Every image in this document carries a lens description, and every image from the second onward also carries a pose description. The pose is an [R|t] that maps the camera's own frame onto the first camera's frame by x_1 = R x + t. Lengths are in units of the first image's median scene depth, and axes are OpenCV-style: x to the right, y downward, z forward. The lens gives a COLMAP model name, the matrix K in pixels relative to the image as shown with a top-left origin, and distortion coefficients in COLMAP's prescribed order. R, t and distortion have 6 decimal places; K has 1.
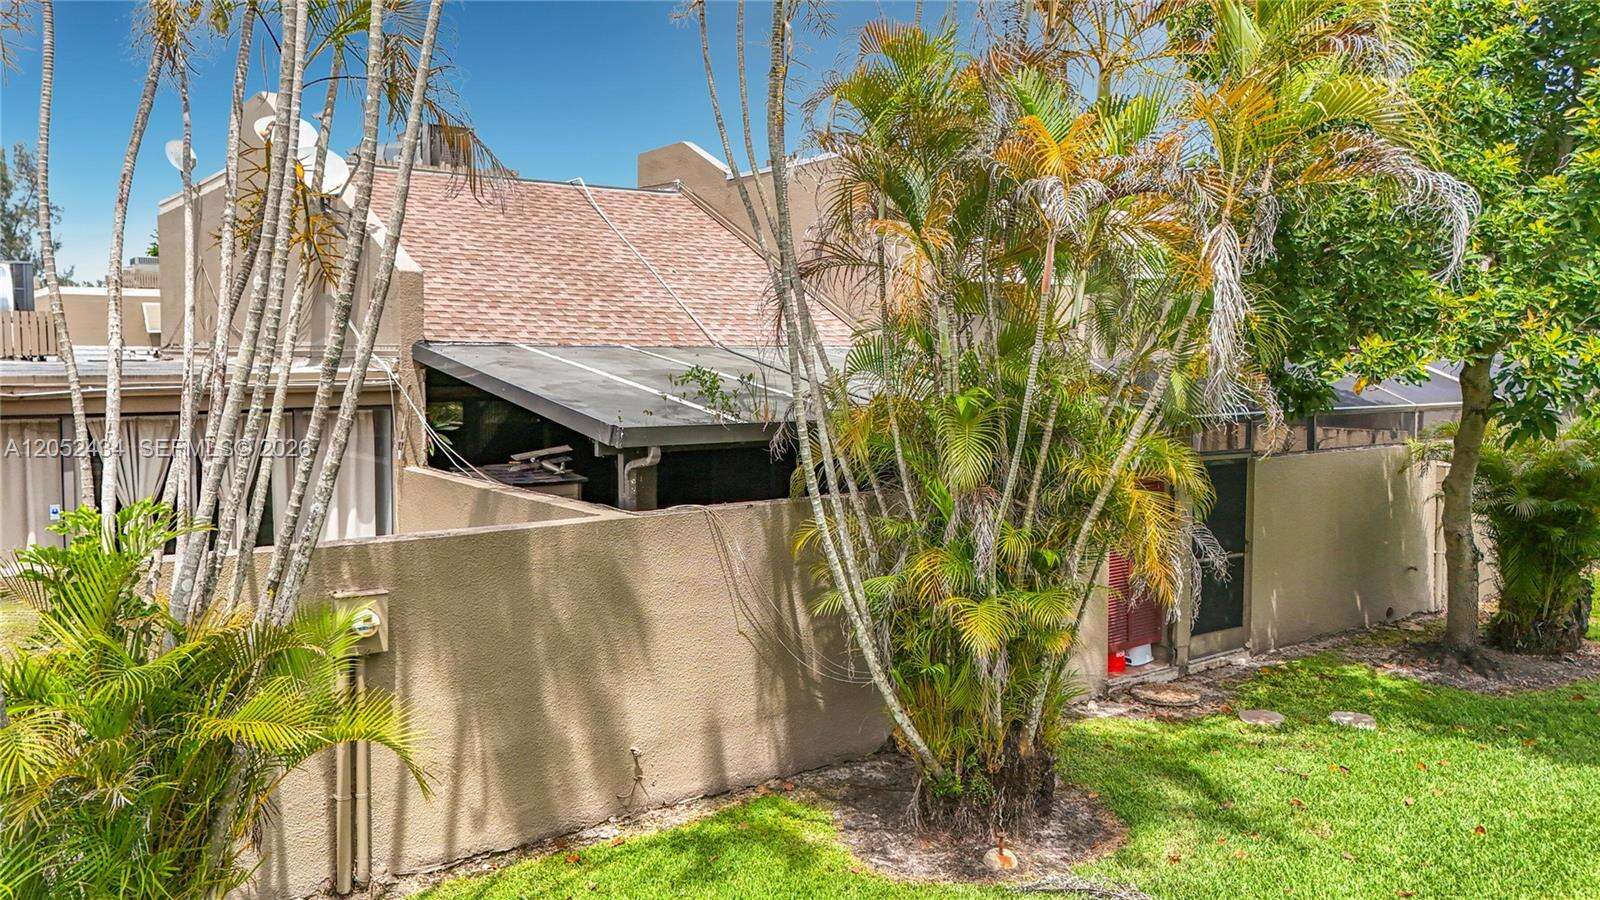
lens RADIAL K [[1194.7, 0, 804.0], [0, 1194.7, 453.6], [0, 0, 1]] dist [0.024315, -0.003732]
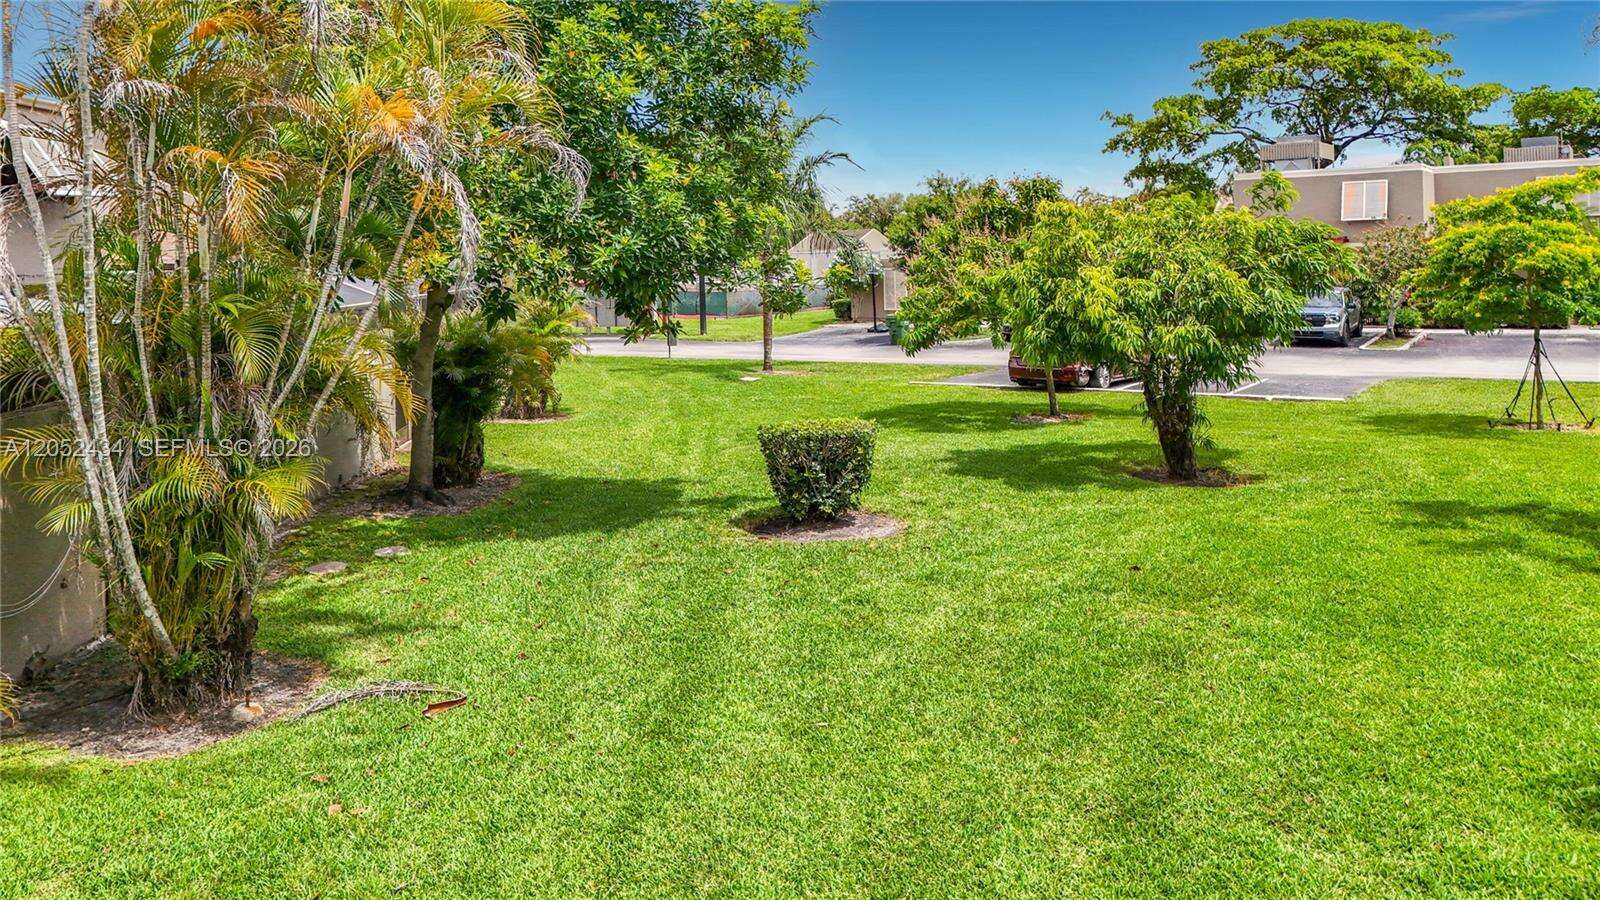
lens RADIAL K [[1194.7, 0, 804.0], [0, 1194.7, 453.6], [0, 0, 1]] dist [0.024315, -0.003732]
pose [[0.530944, -0.153920, 0.833311, -0.400345], [0.092375, 0.988018, 0.123639, 0.002599], [-0.842357, 0.011332, 0.538801, -0.057561]]
